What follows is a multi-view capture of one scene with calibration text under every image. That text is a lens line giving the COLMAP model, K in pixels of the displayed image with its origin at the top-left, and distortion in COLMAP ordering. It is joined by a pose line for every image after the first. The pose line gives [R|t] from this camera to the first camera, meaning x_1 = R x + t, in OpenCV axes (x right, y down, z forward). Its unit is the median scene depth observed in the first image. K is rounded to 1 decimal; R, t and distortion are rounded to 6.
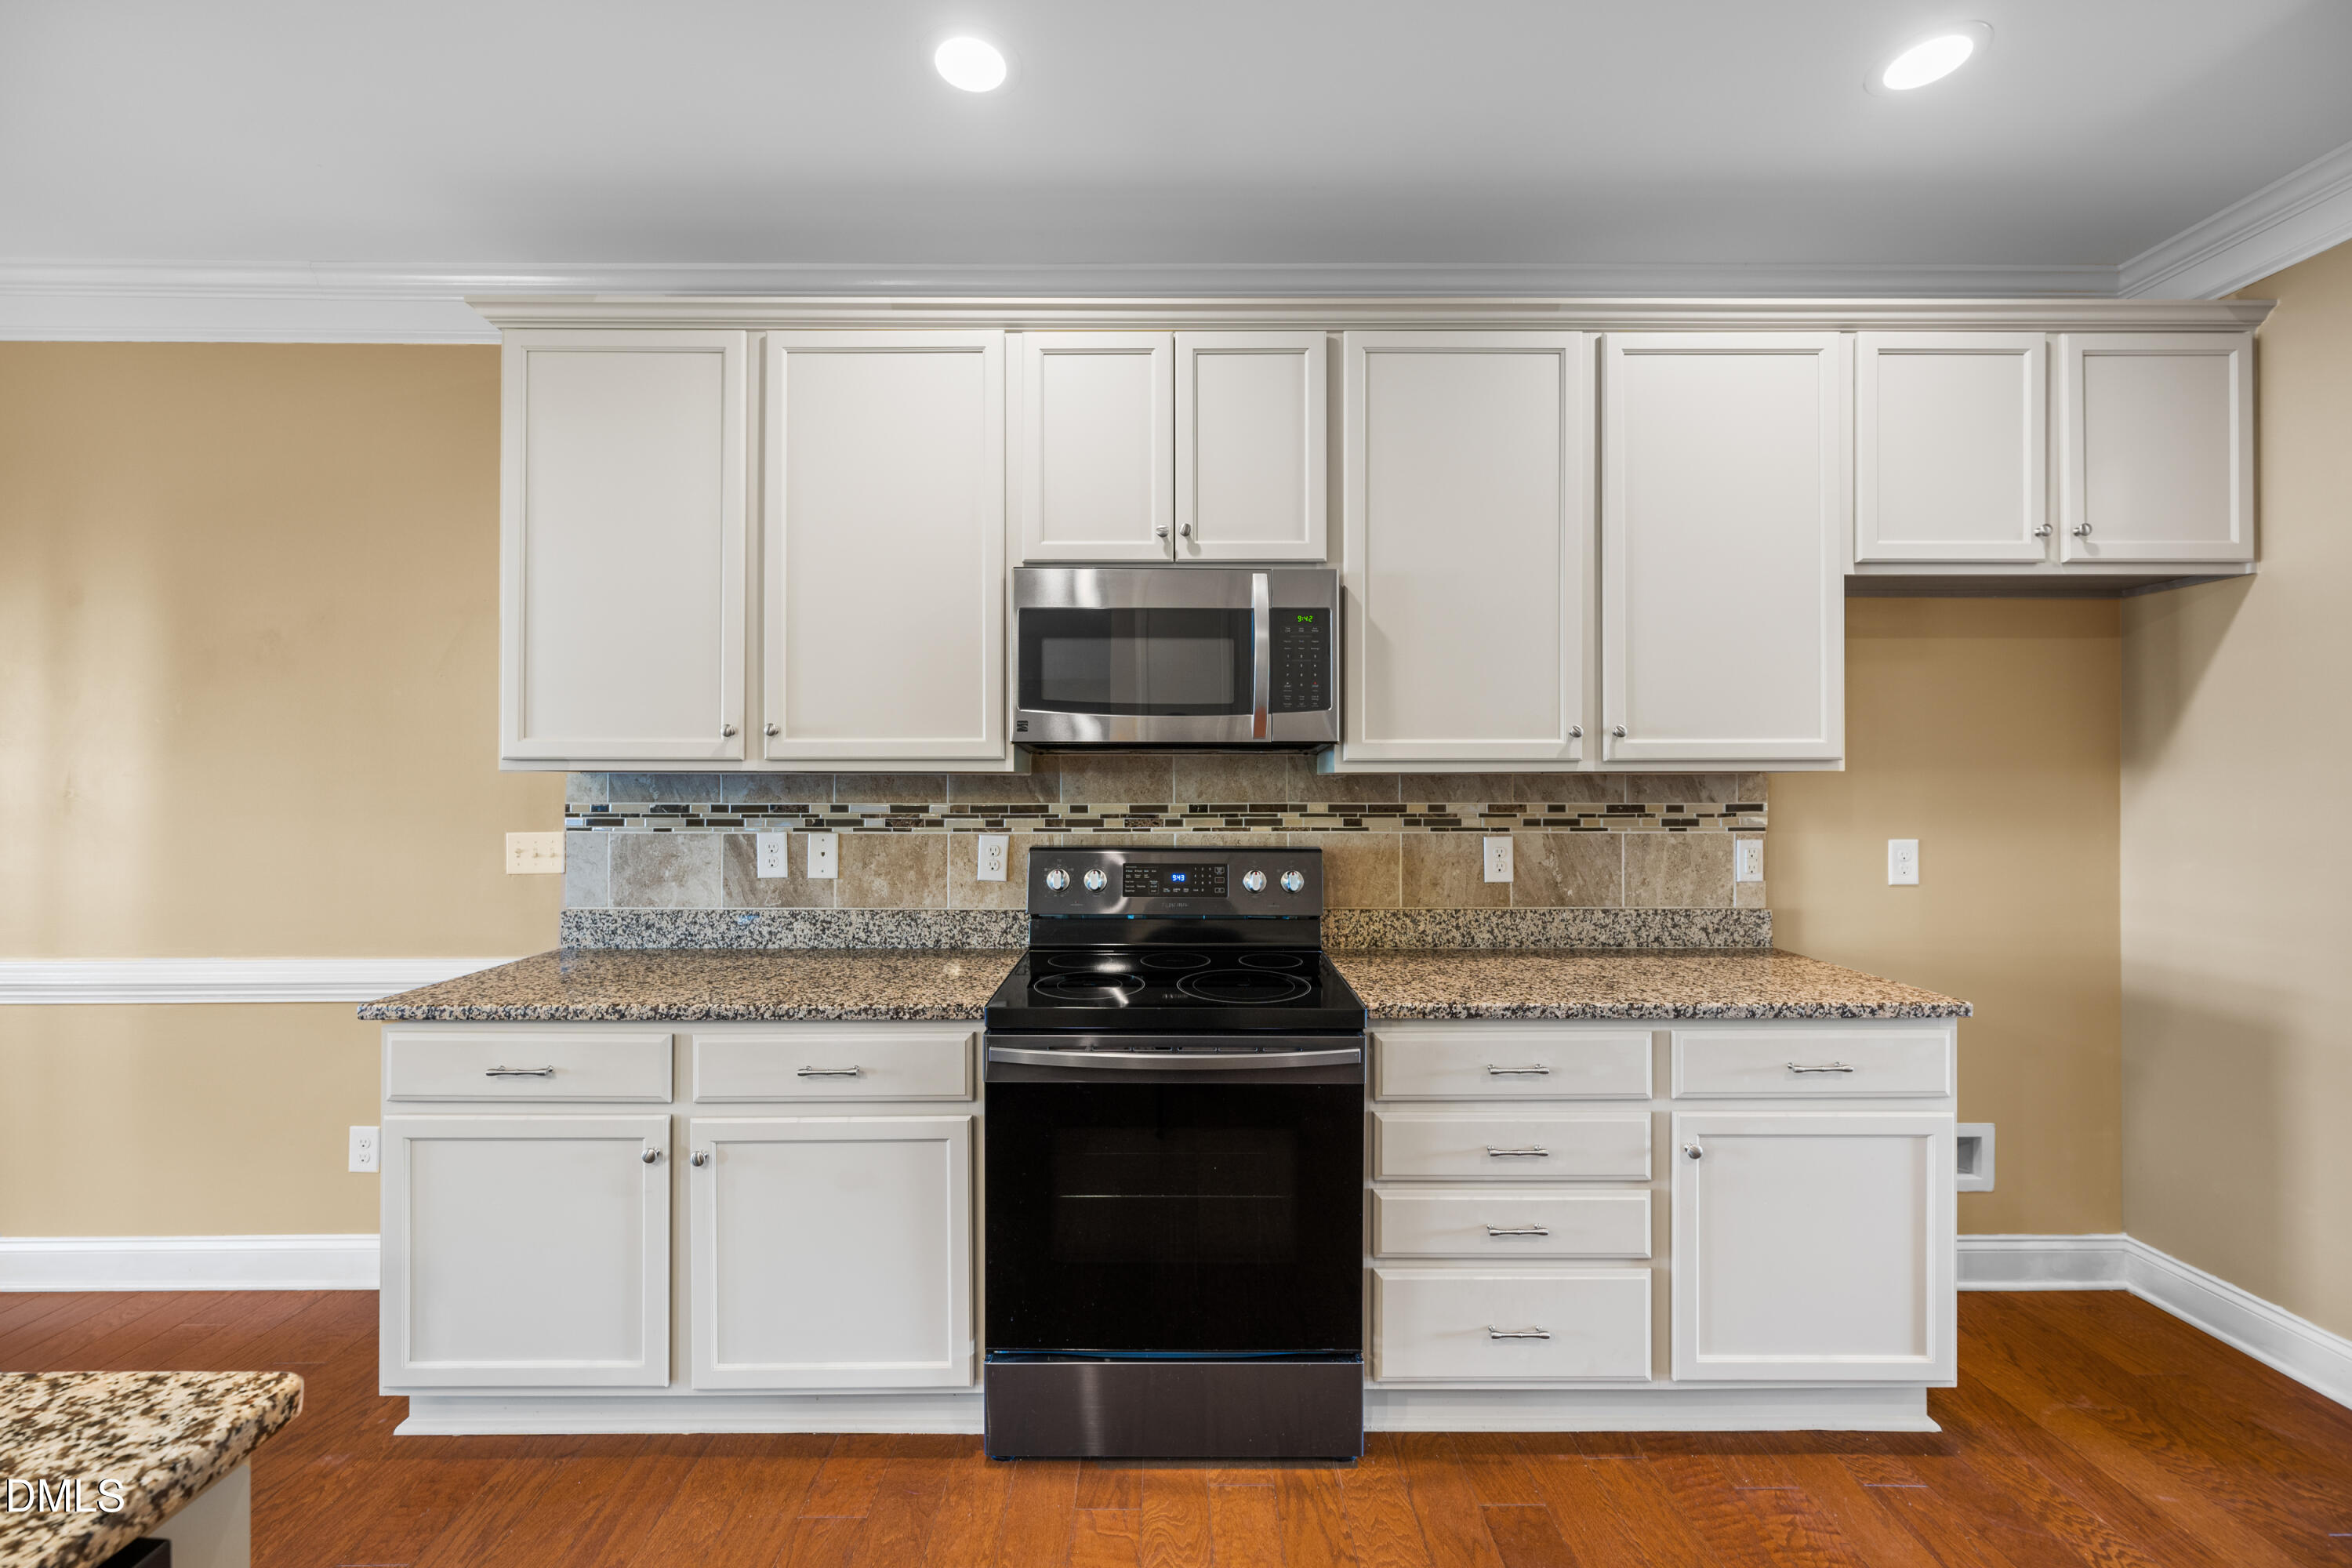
lens RADIAL K [[923.8, 0, 1175.2], [0, 923.8, 775.7], [0, 0, 1]] dist [-0.000754, 0.000234]
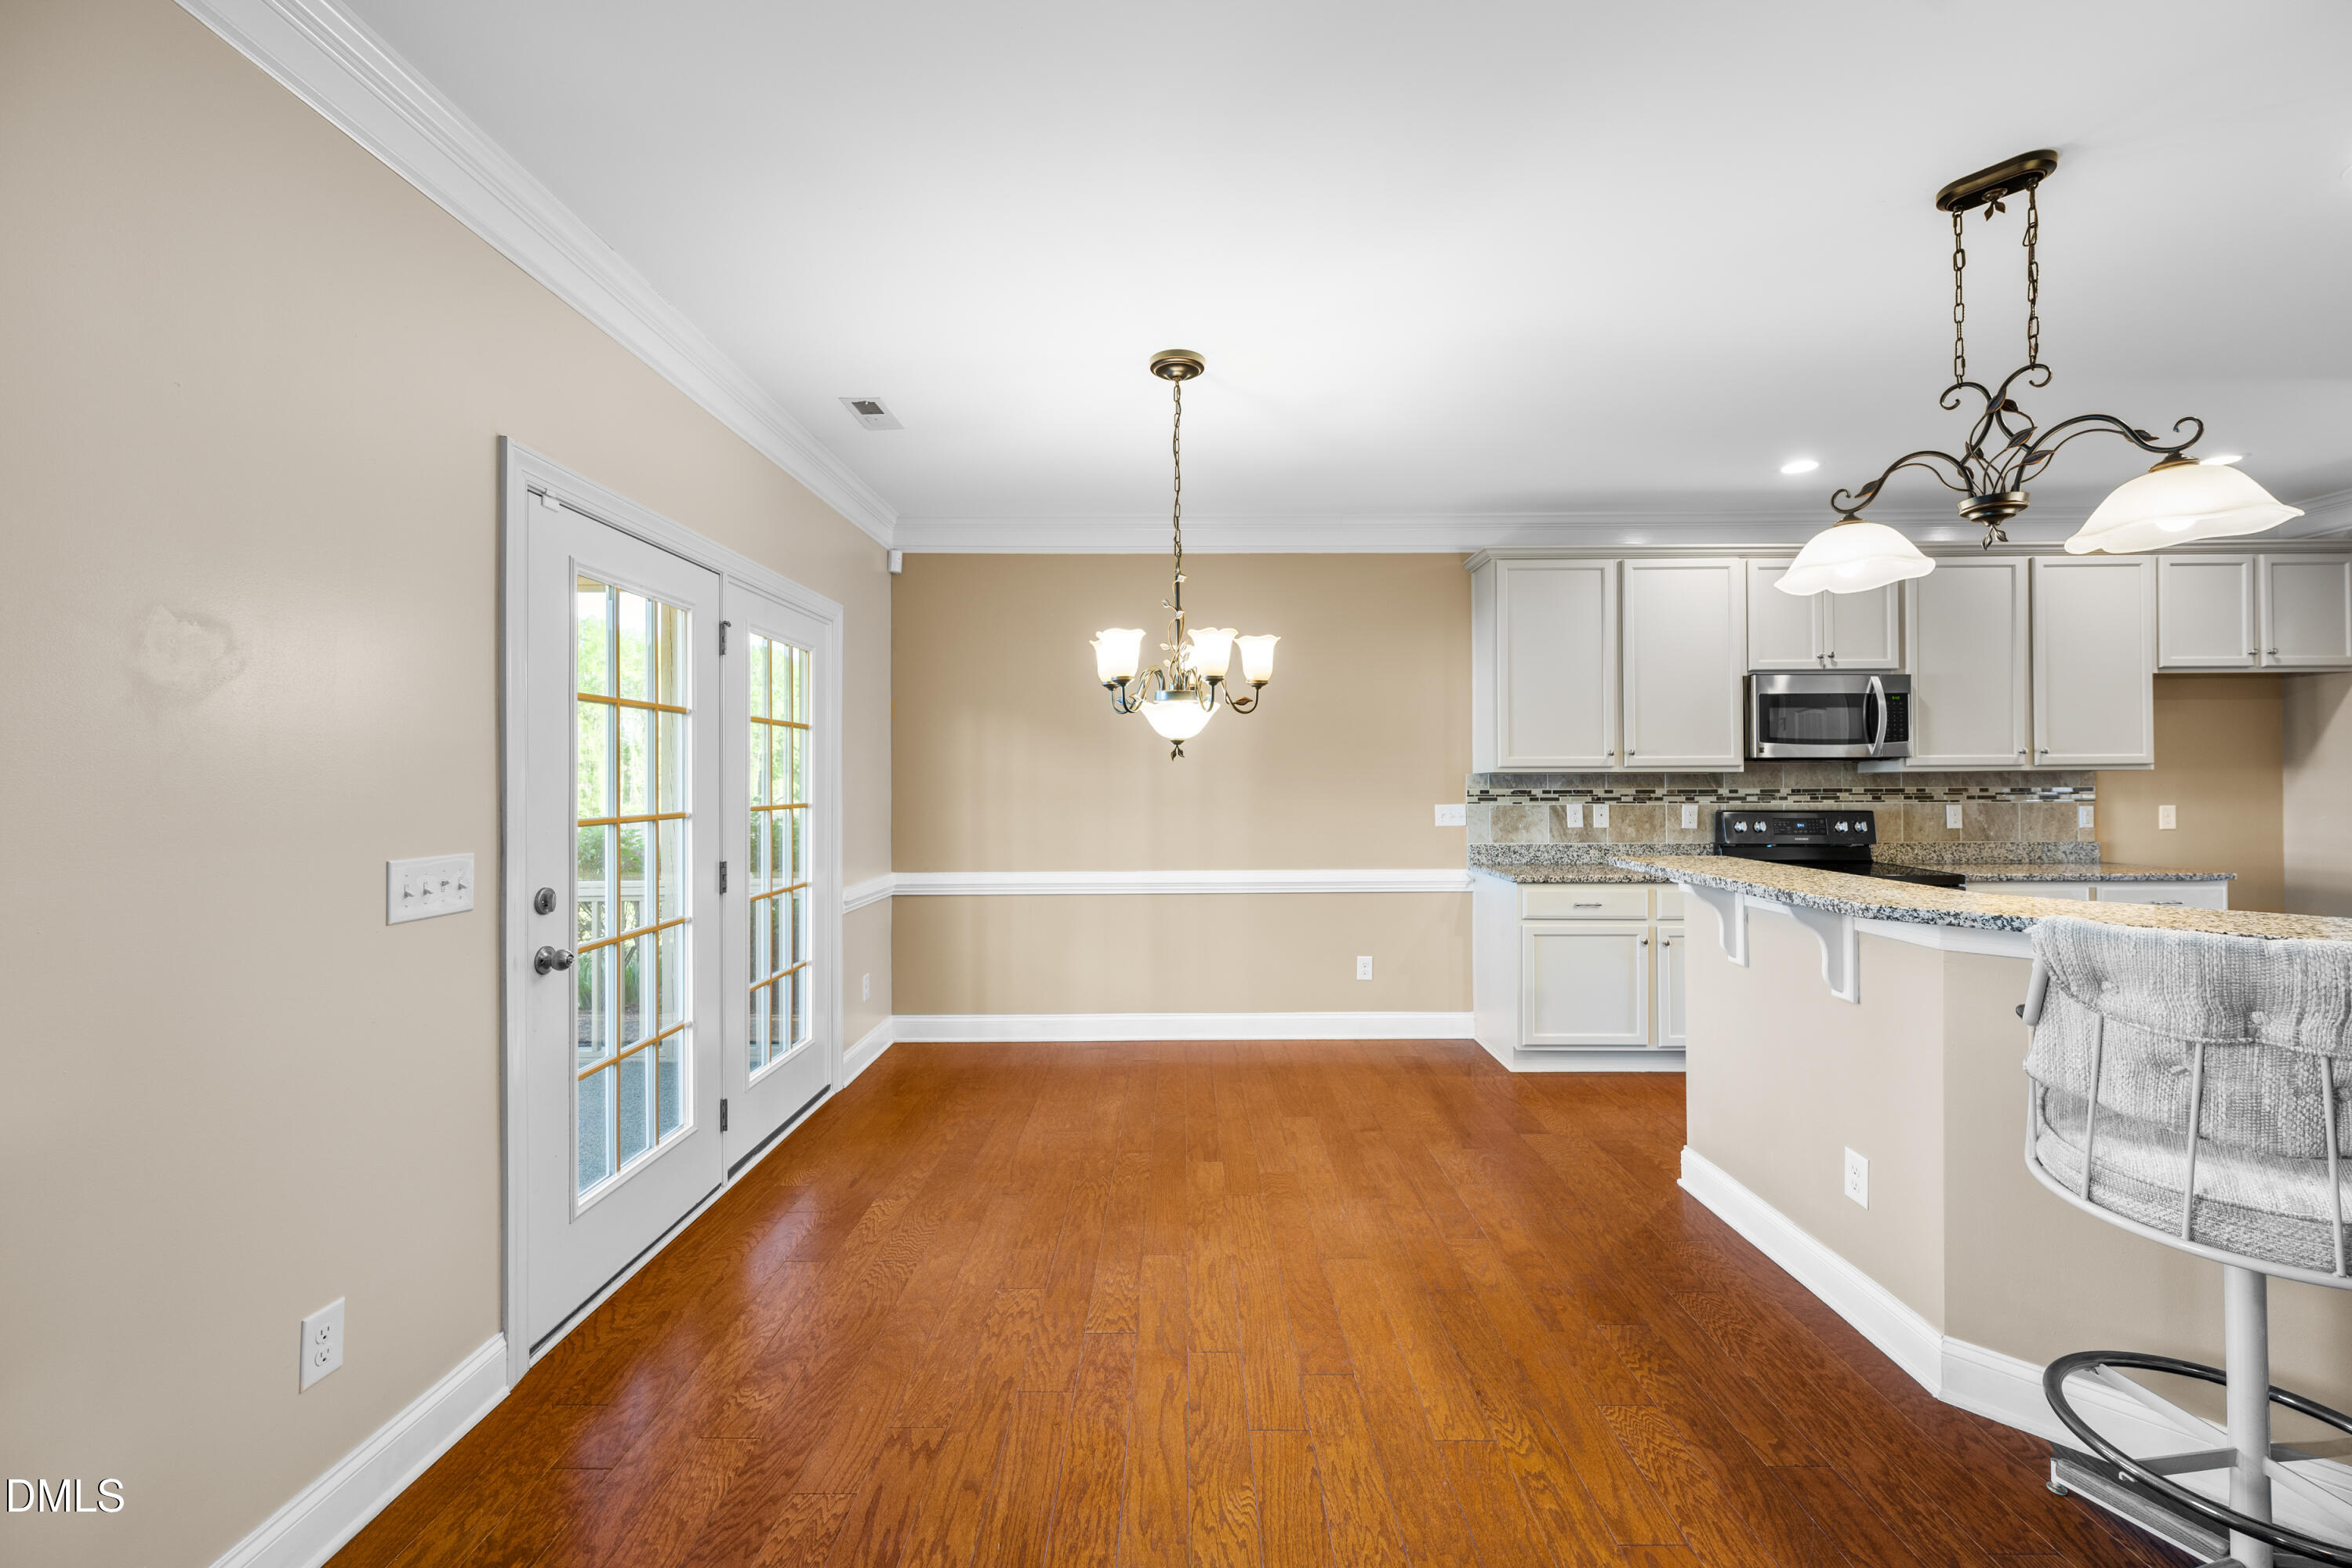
lens RADIAL K [[923.8, 0, 1173.3], [0, 923.8, 774.4], [0, 0, 1]] dist [-0.000754, 0.000234]
pose [[0.999863, -0.004298, -0.015988, -1.331683], [0.004228, 0.999981, -0.004424, 0.004550], [0.016006, 0.004356, 0.999862, -1.014948]]
